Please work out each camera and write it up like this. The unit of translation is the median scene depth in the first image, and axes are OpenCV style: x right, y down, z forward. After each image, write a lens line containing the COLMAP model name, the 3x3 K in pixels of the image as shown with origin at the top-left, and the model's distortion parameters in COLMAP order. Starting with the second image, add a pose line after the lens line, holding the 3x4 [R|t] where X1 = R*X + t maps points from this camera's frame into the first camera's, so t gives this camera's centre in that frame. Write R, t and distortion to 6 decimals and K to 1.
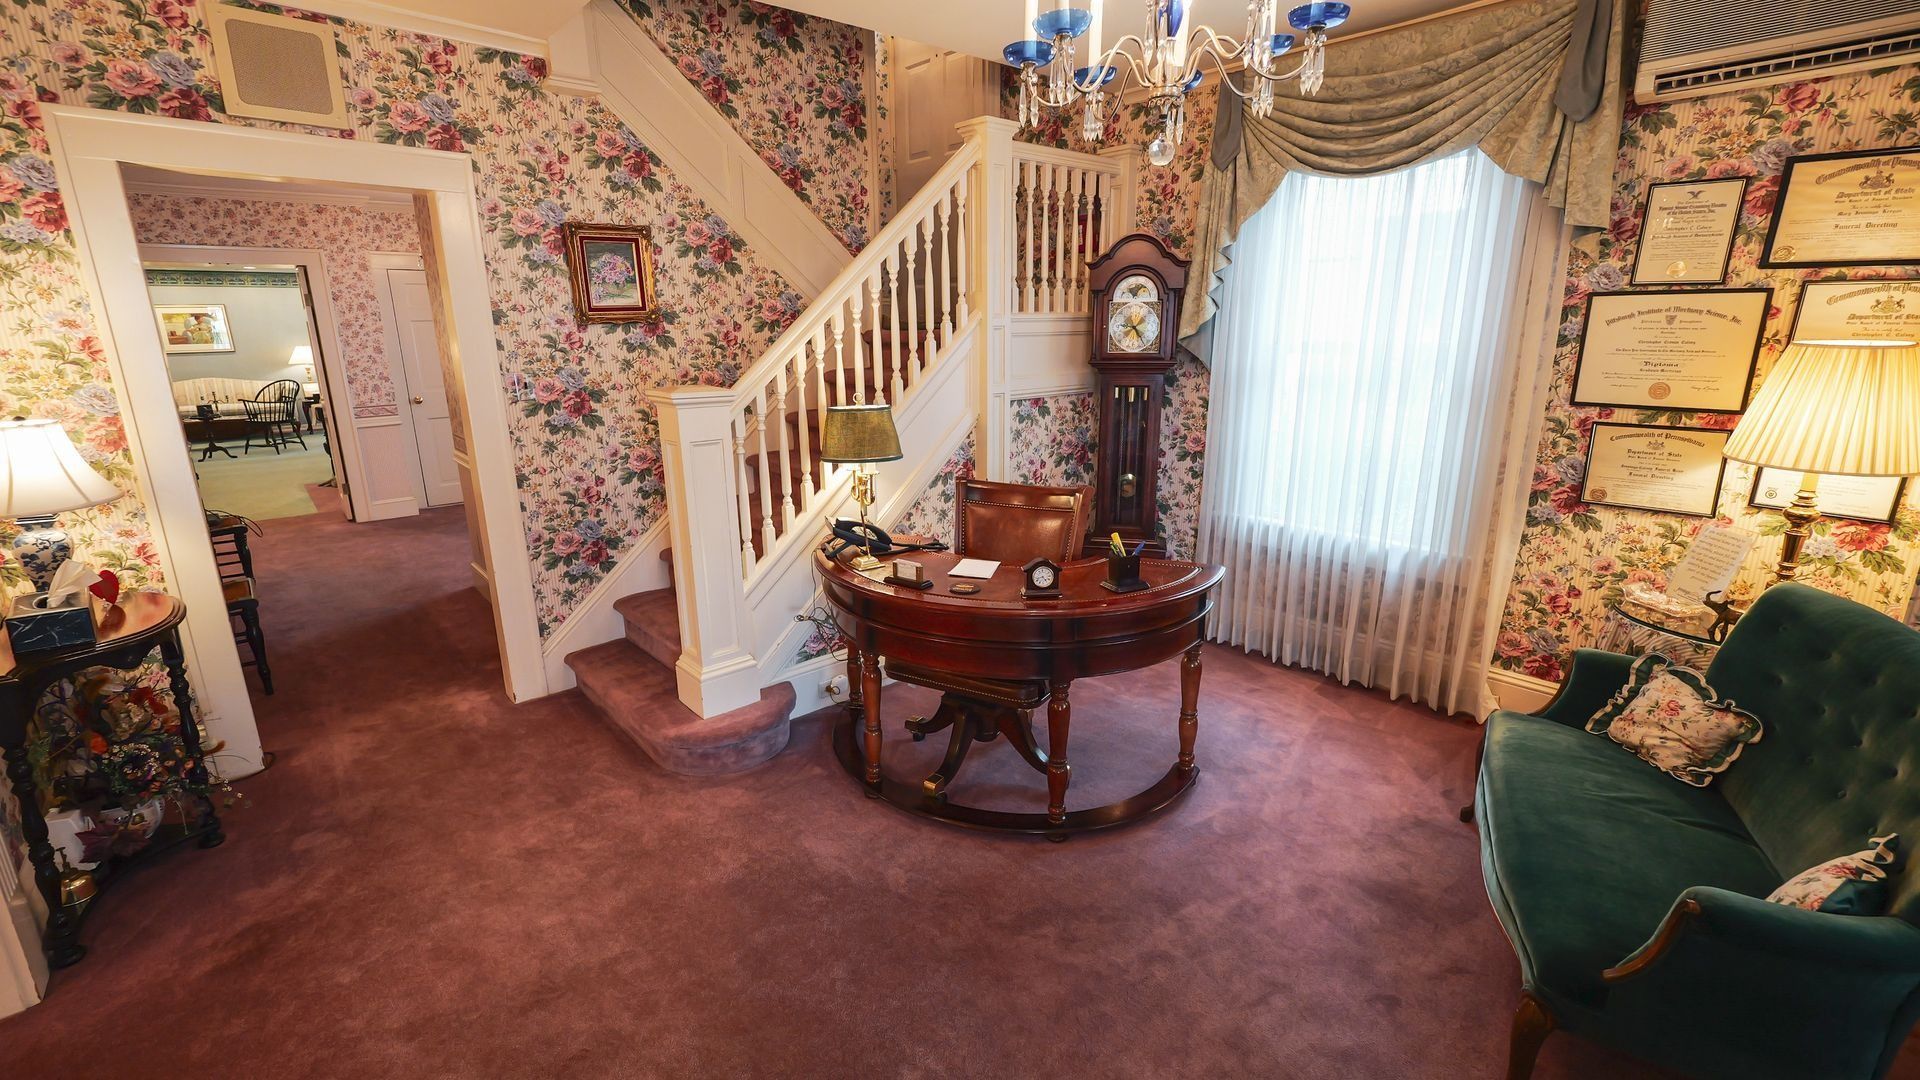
lens RADIAL K [[793.6, 0, 951.1], [0, 793.6, 535.4], [0, 0, 1]] dist [-0.003576, -0.001521]
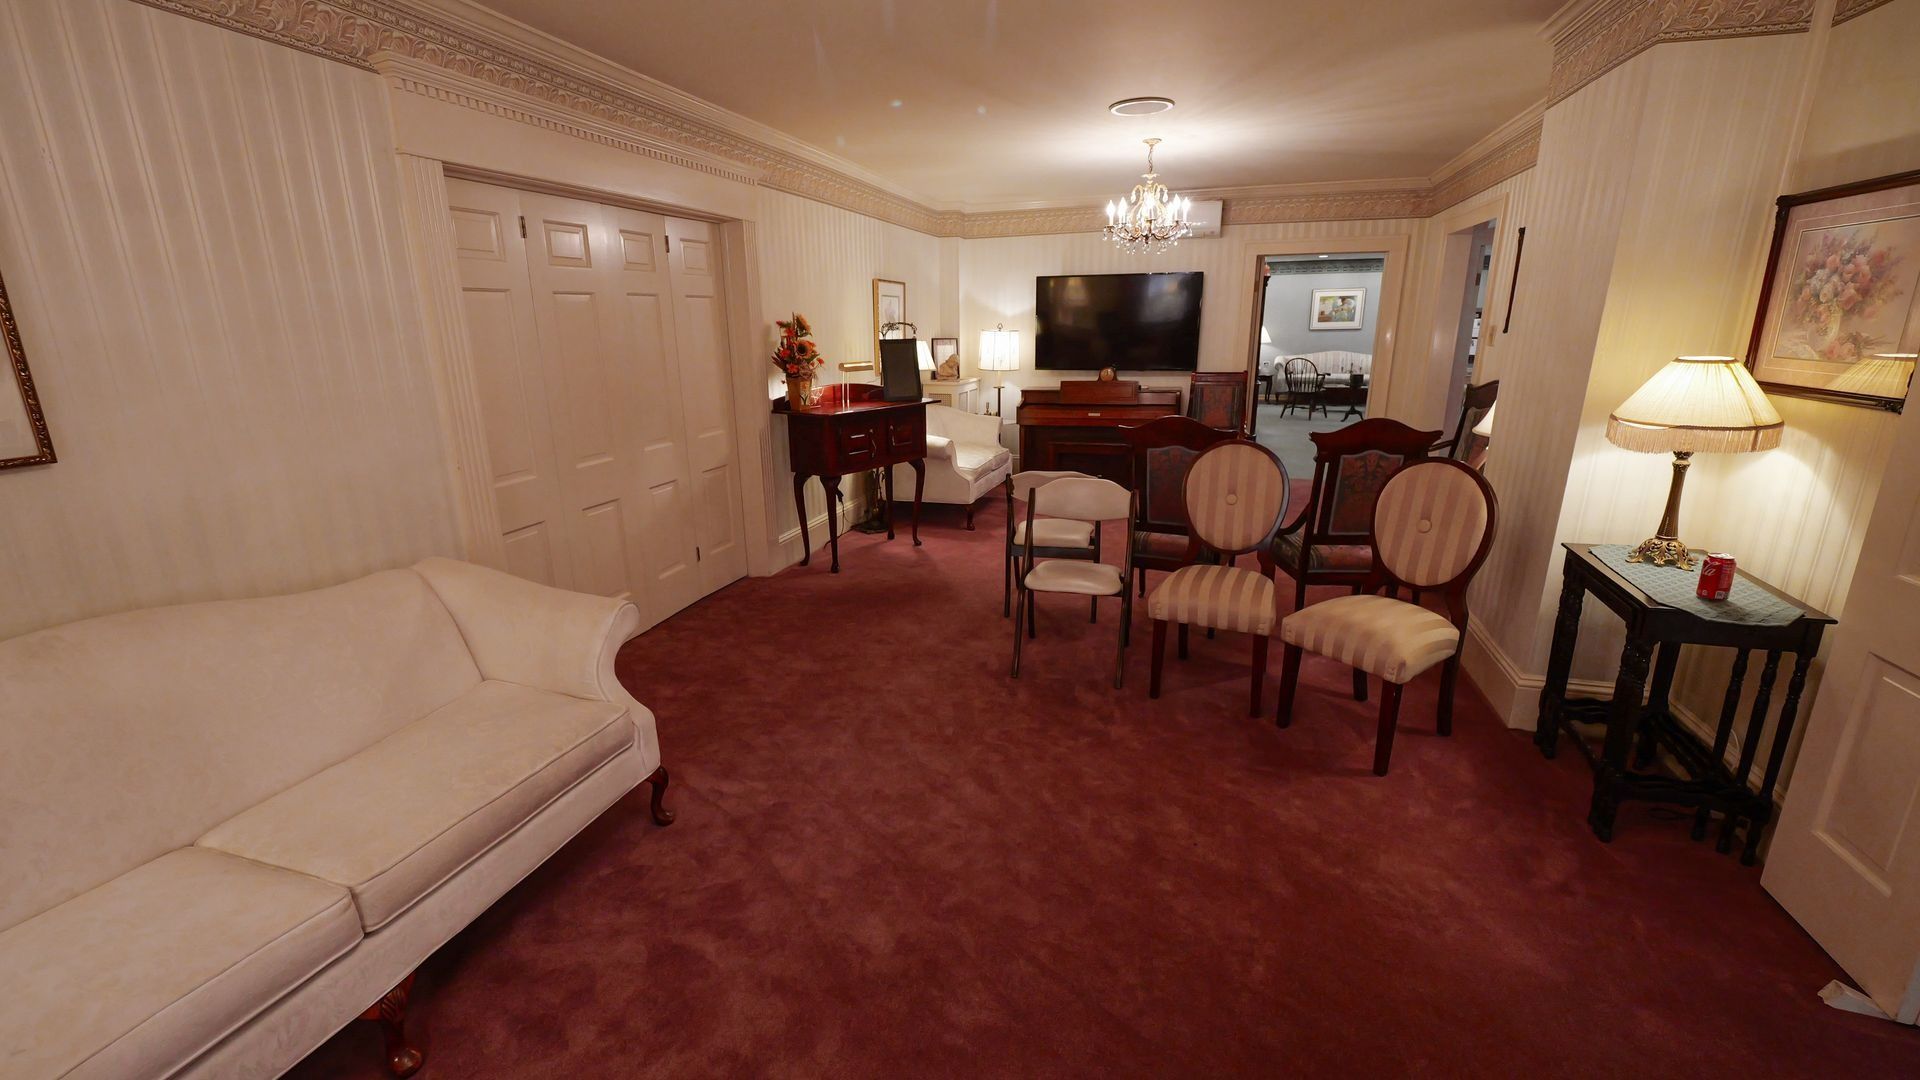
lens RADIAL K [[793.6, 0, 956.1], [0, 793.6, 542.4], [0, 0, 1]] dist [-0.003576, -0.001521]
pose [[0.505750, 0.235758, -0.829840, -0.669495], [-0.210930, 0.966530, 0.146040, 0.094859], [0.836496, 0.101178, 0.538552, -0.329600]]
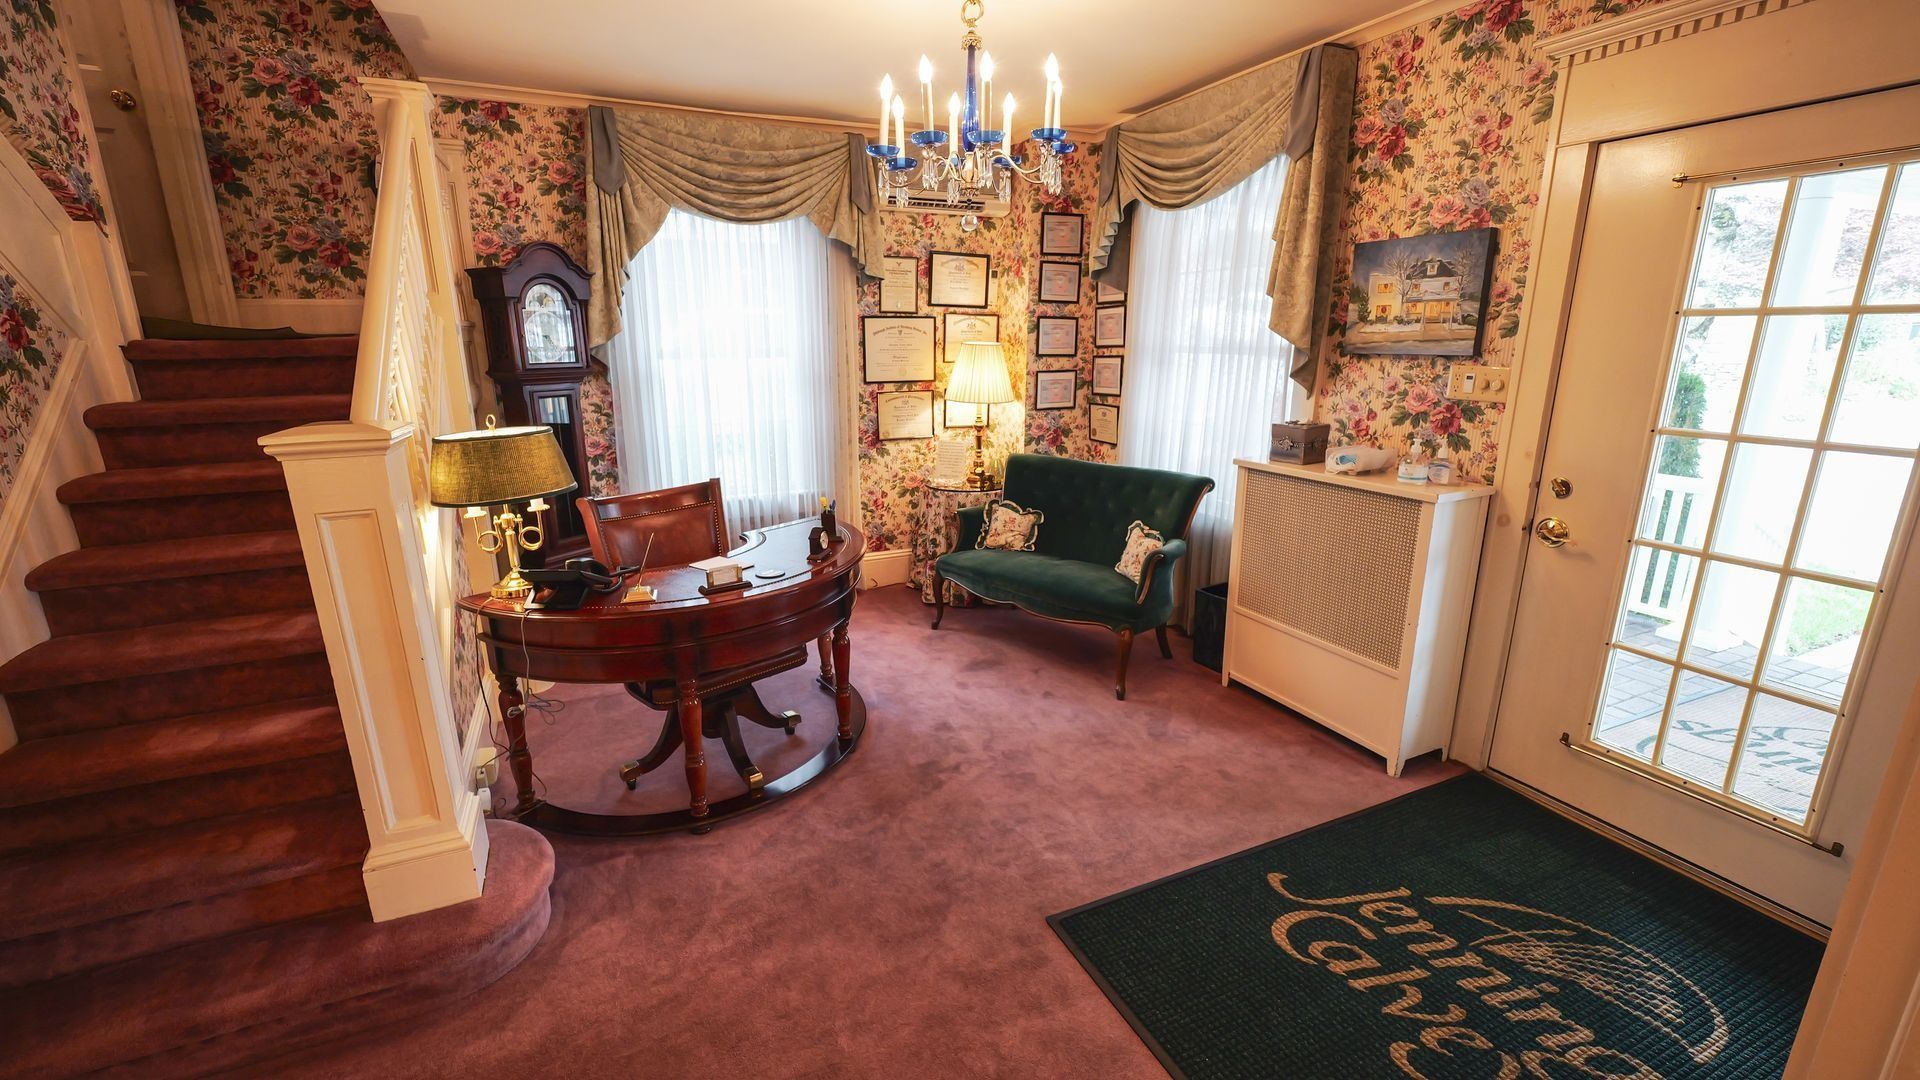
lens RADIAL K [[793.6, 0, 933.2], [0, 793.6, 541.1], [0, 0, 1]] dist [-0.003576, -0.001521]
pose [[0.309298, -0.233024, 0.921973, -0.649422], [0.244111, 0.956482, 0.159853, -0.067104], [-0.919100, 0.175621, 0.352722, 0.285843]]
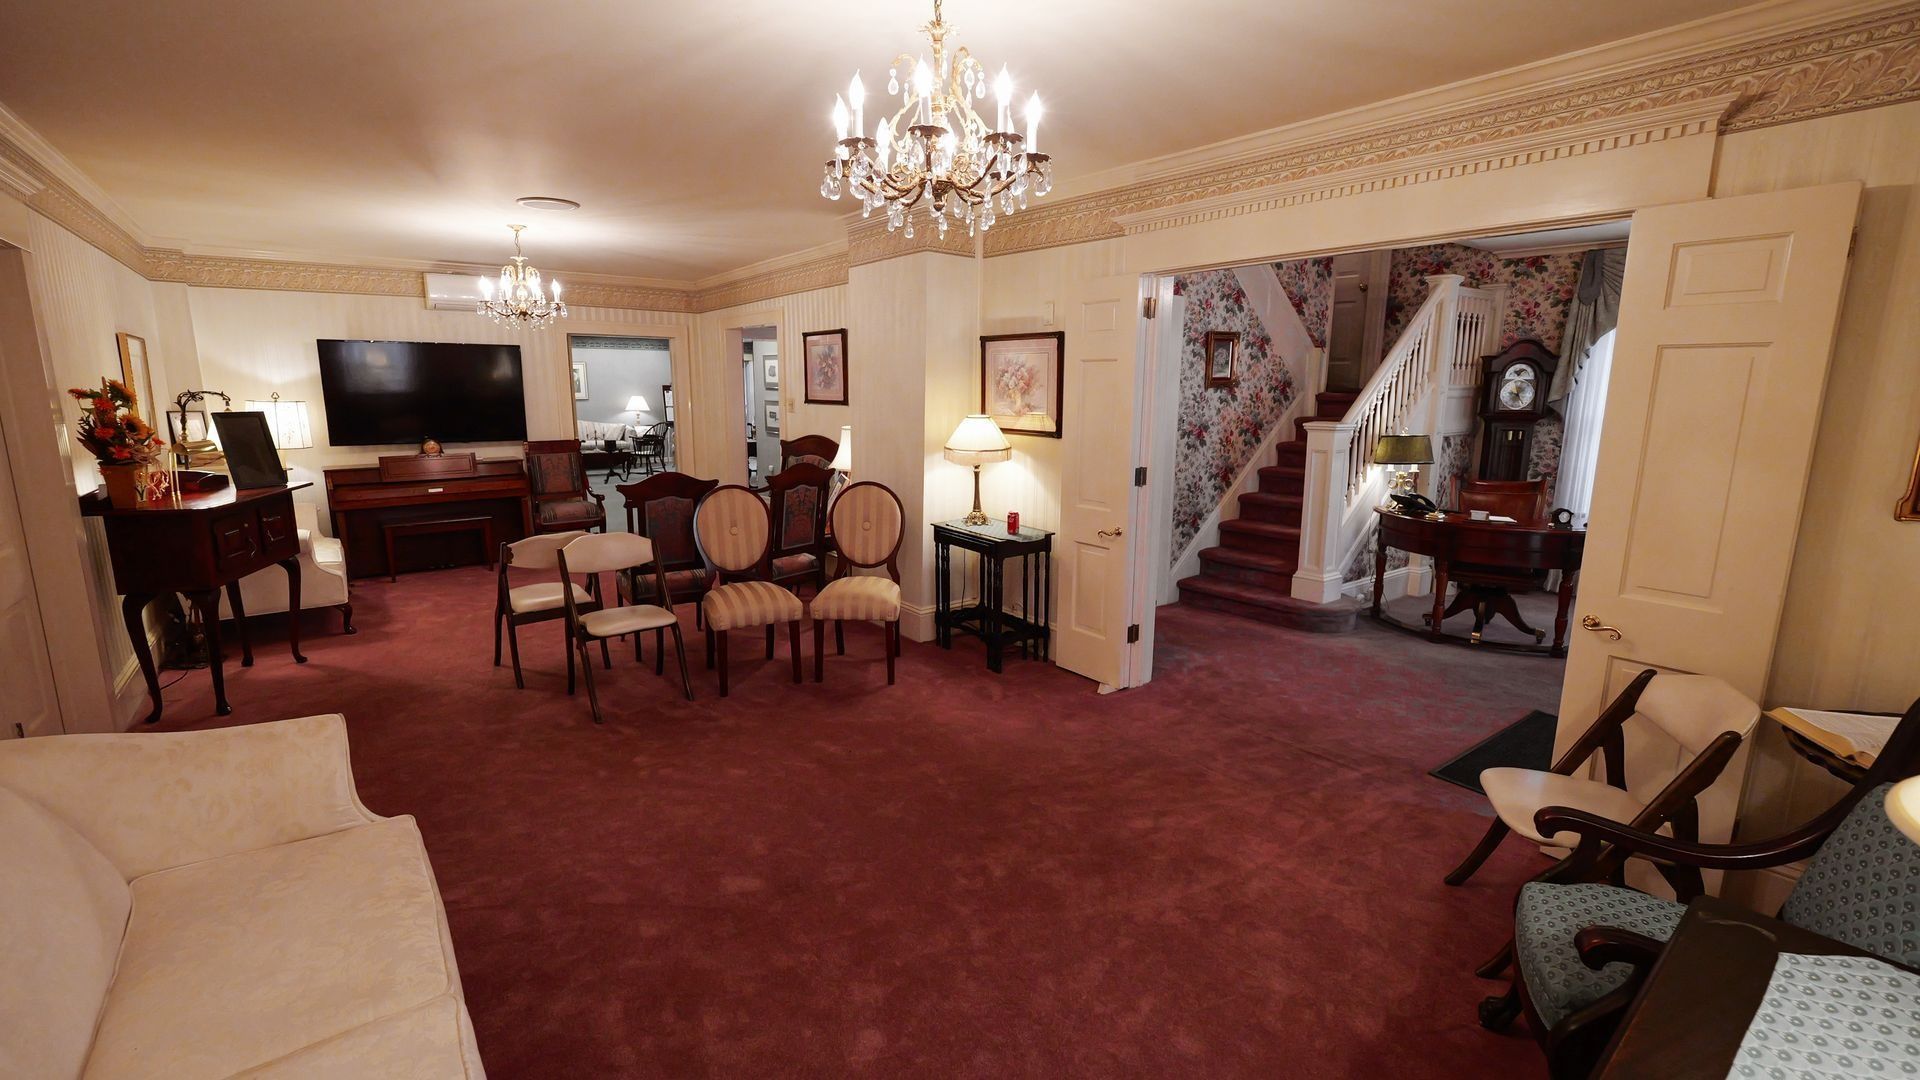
lens RADIAL K [[793.6, 0, 967.0], [0, 793.6, 544.5], [0, 0, 1]] dist [-0.003576, -0.001521]
pose [[0.997517, 0.027914, -0.064665, -0.869634], [-0.031771, 0.997729, -0.059395, 0.198721], [0.062860, 0.061302, 0.996138, -0.750176]]
